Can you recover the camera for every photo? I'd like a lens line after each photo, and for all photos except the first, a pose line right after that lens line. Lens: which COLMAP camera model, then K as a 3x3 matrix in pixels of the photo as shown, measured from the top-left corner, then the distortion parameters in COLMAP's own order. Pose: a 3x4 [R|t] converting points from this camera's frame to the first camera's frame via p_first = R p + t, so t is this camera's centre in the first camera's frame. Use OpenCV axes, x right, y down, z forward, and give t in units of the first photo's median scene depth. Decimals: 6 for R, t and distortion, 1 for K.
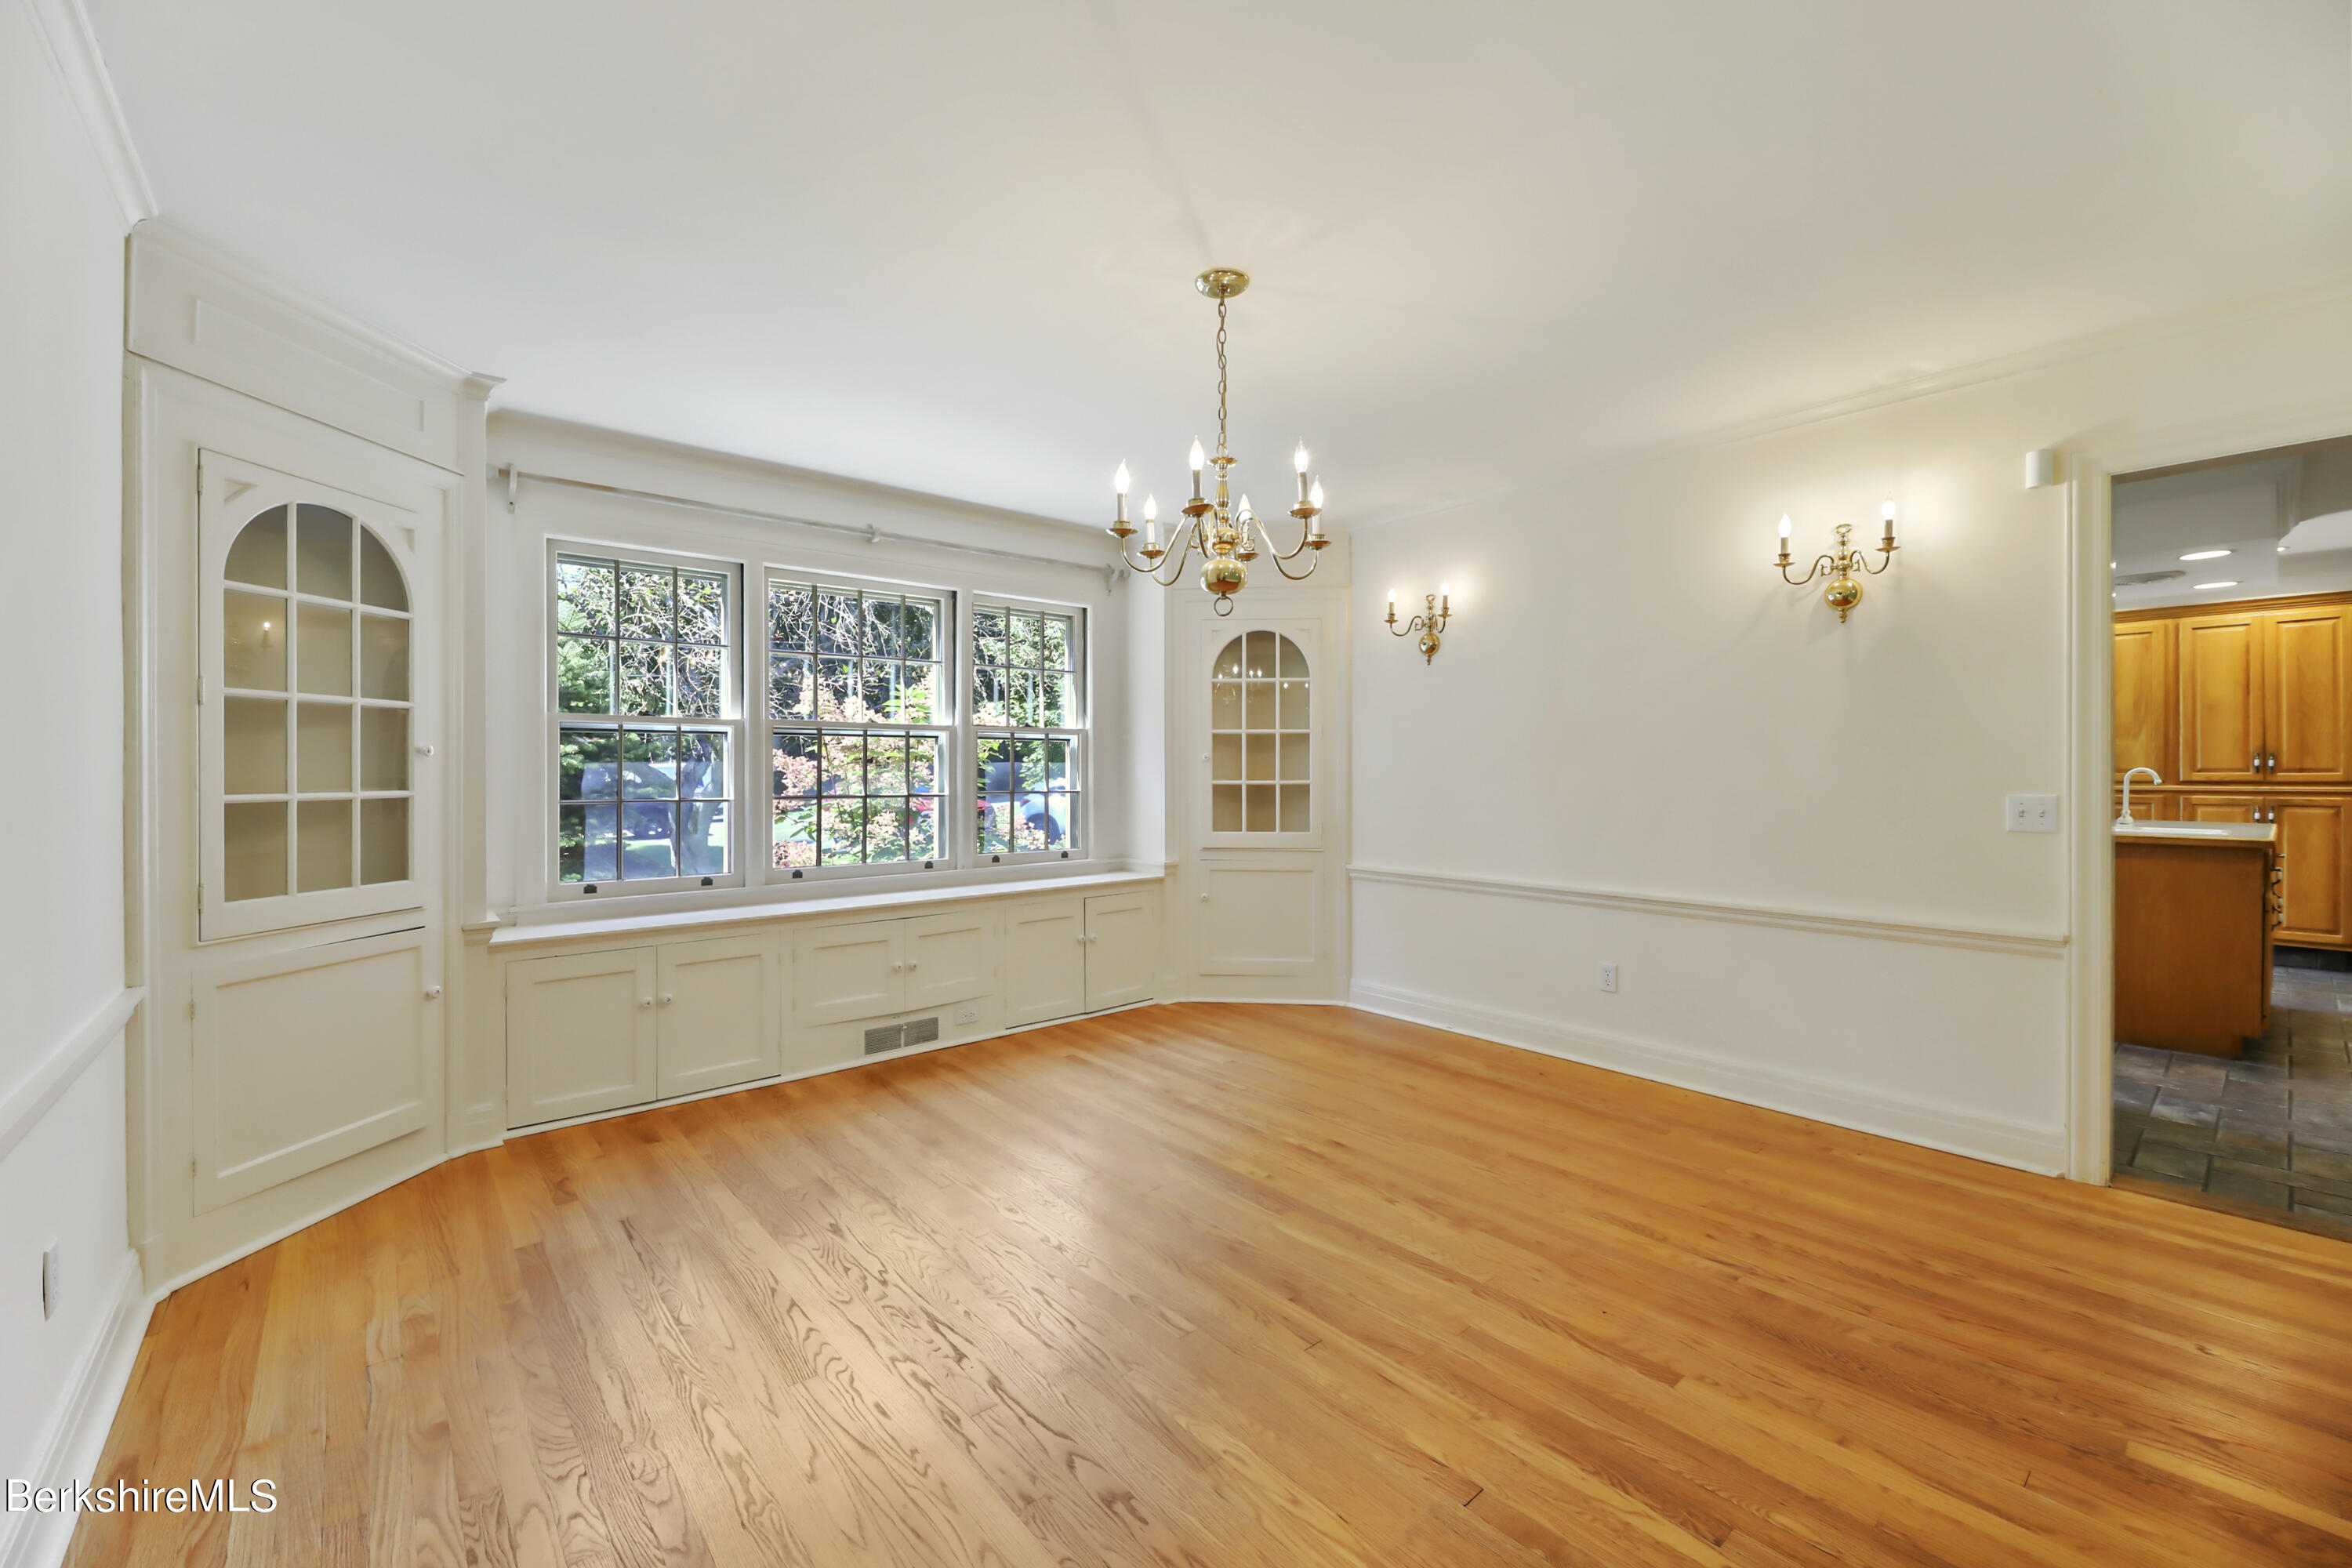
lens RADIAL K [[959.9, 0, 1154.6], [0, 959.9, 774.0], [0, 0, 1]] dist [-0.001113, -0.001493]
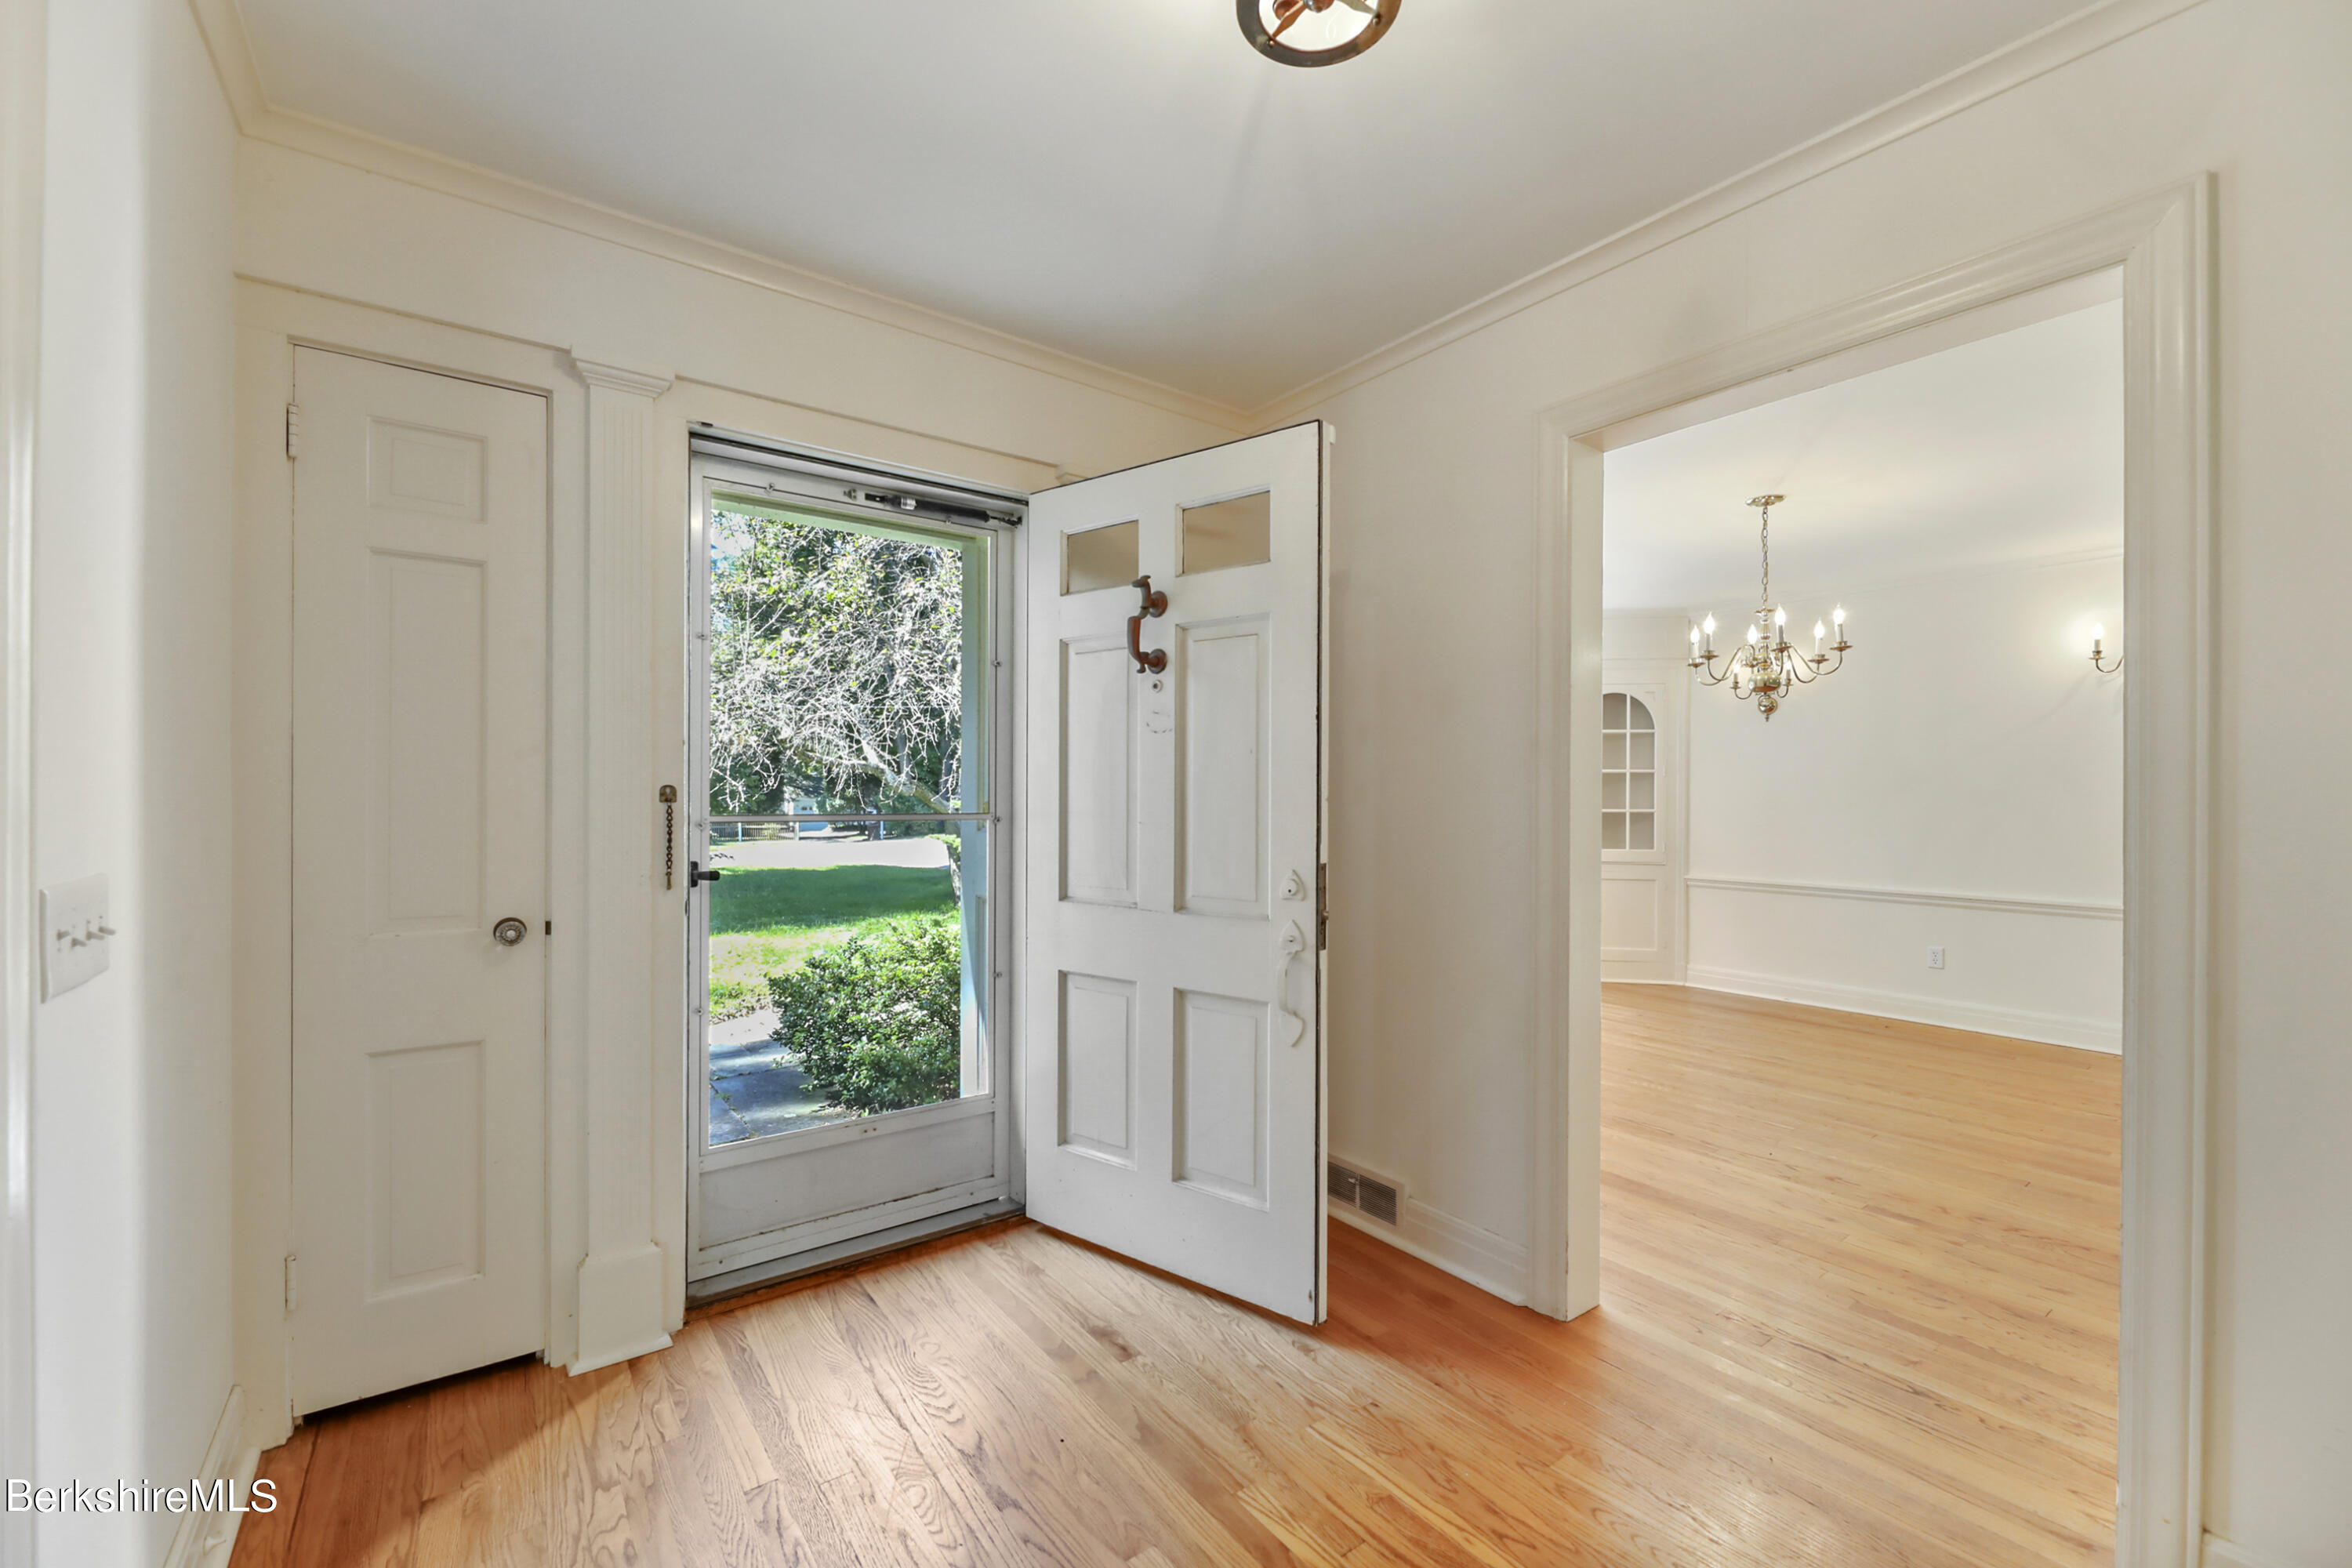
lens RADIAL K [[962.7, 0, 1167.5], [0, 962.7, 800.0], [0, 0, 1]] dist [0.000221, -0.000185]
pose [[0.997431, 0.007933, -0.071187, -0.593779], [-0.007809, 0.999967, 0.002024, -0.004509], [0.071200, -0.001463, 0.997461, -0.496176]]
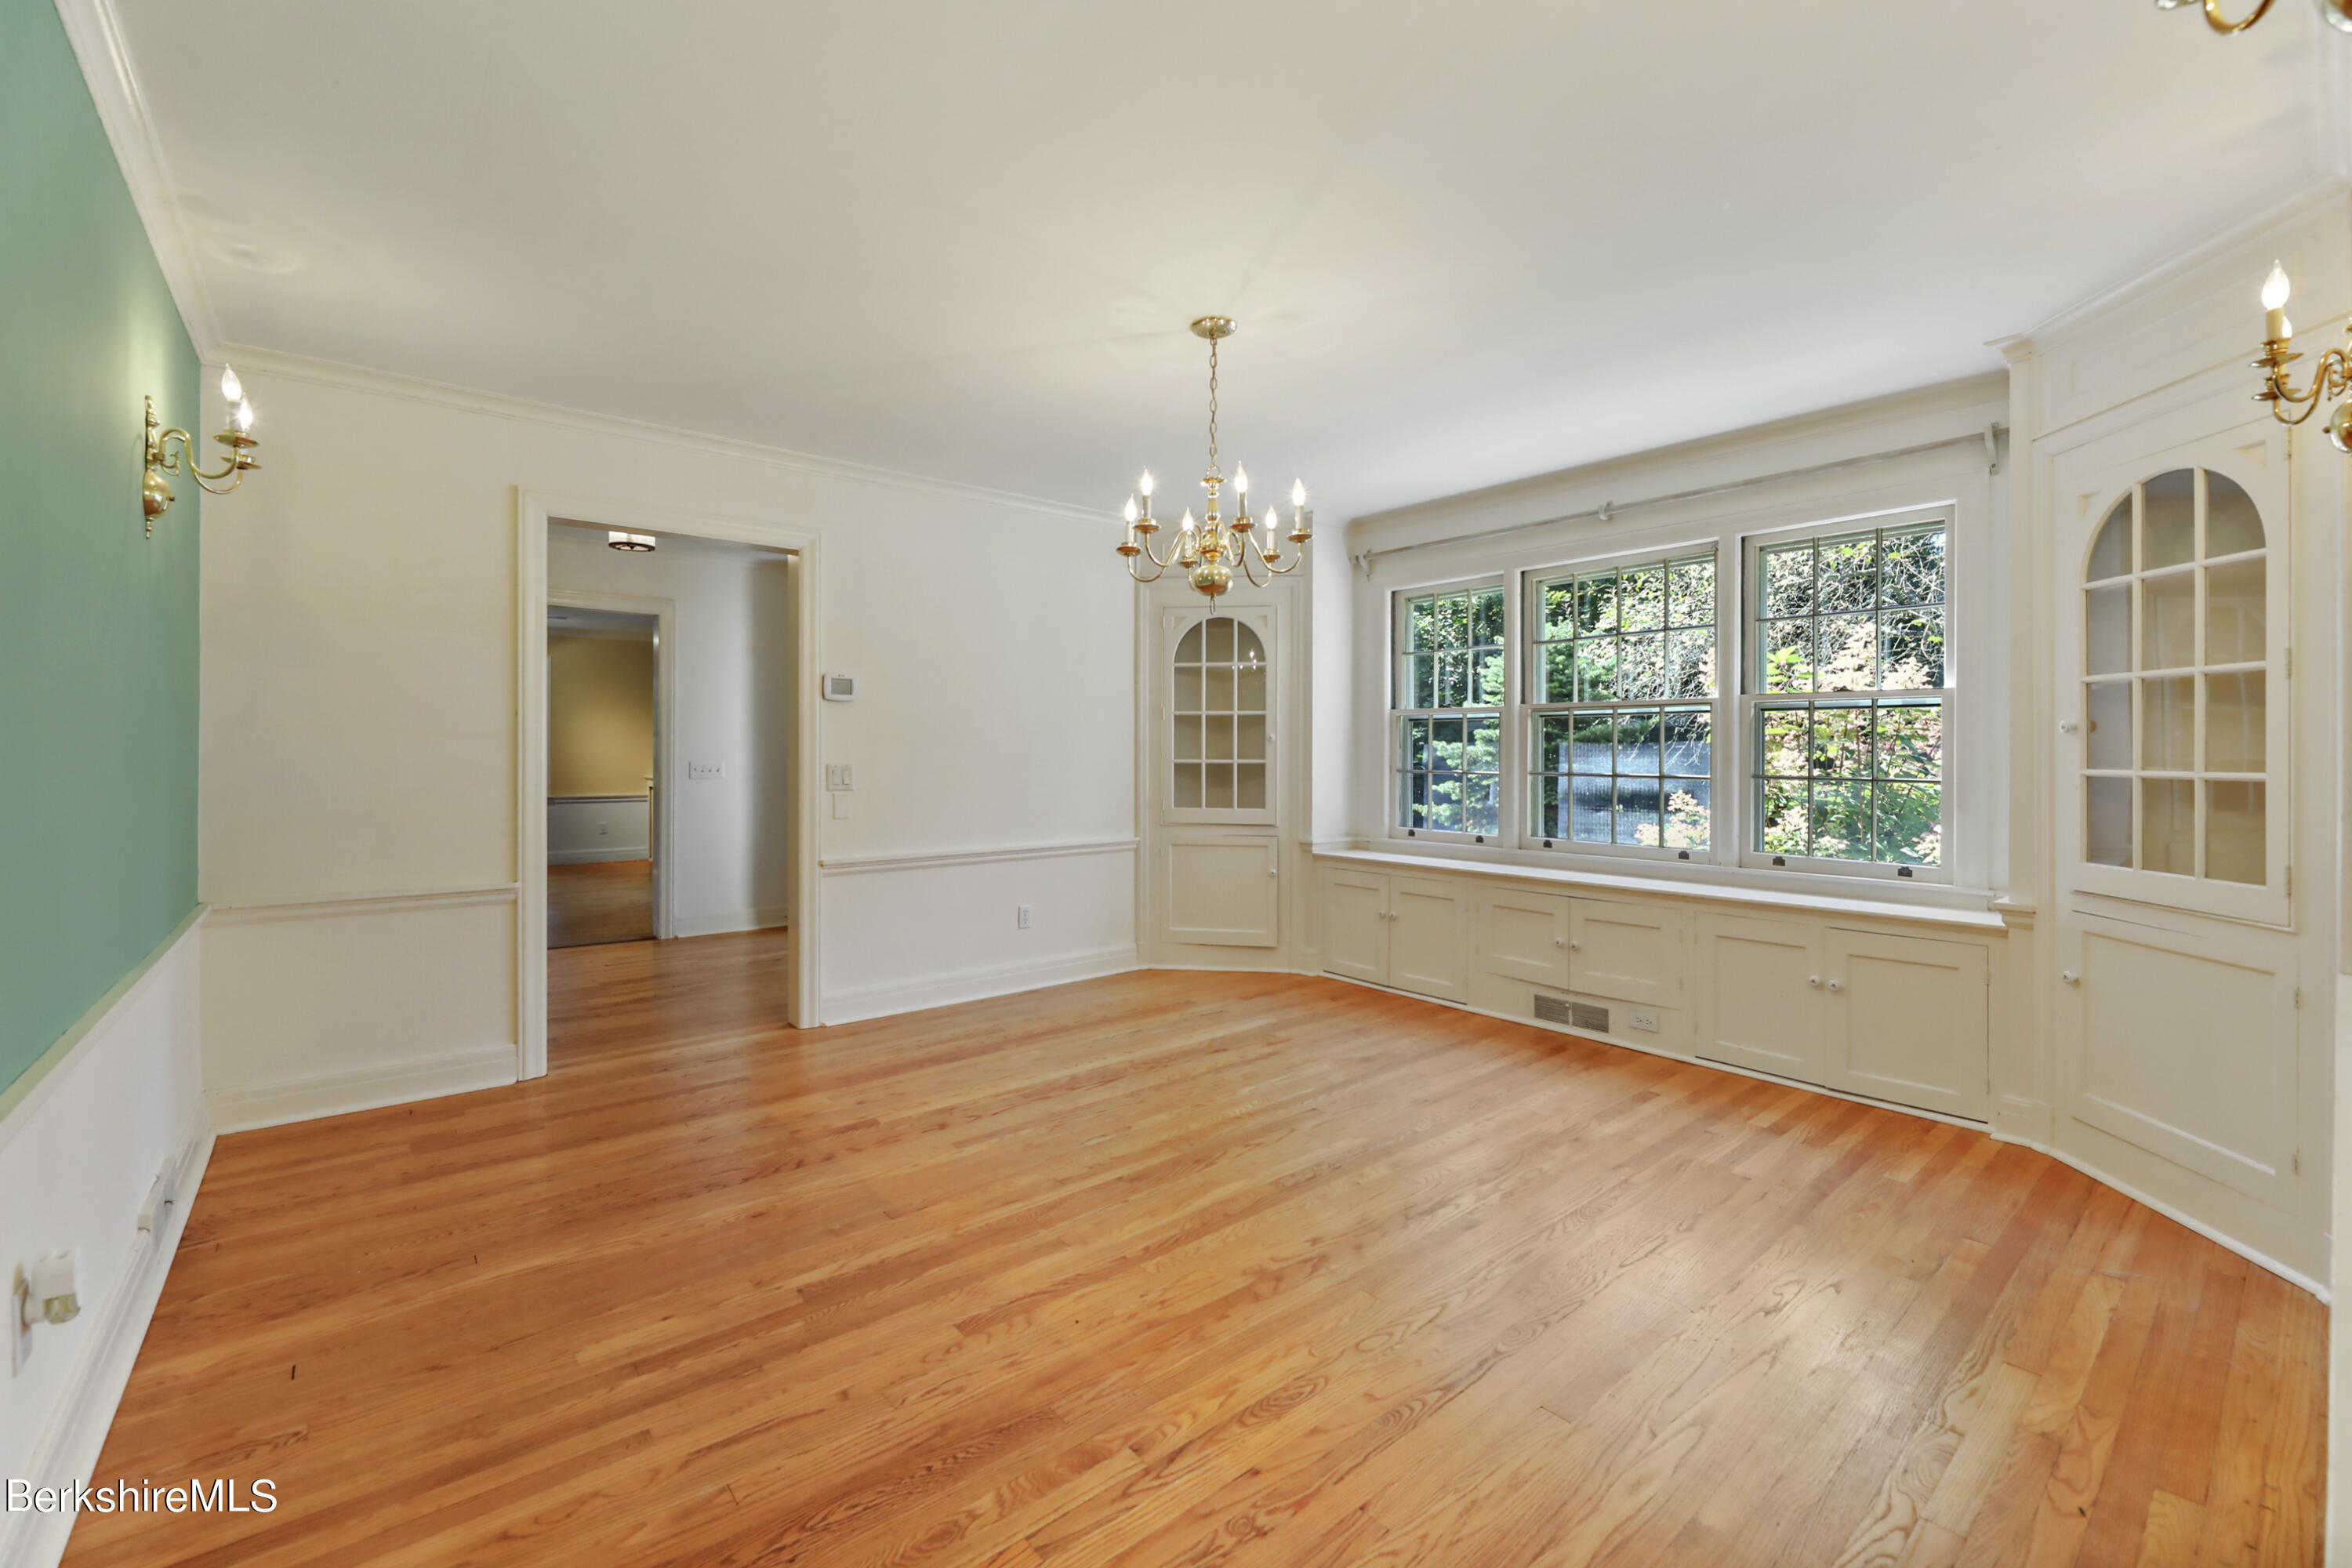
lens RADIAL K [[959.9, 0, 1154.6], [0, 959.9, 774.0], [0, 0, 1]] dist [-0.001113, -0.001493]
pose [[-0.012465, 0.027390, -0.999547, 0.888786], [-0.005510, 0.999608, 0.027461, -0.004644], [0.999907, 0.005850, -0.012309, 0.688103]]
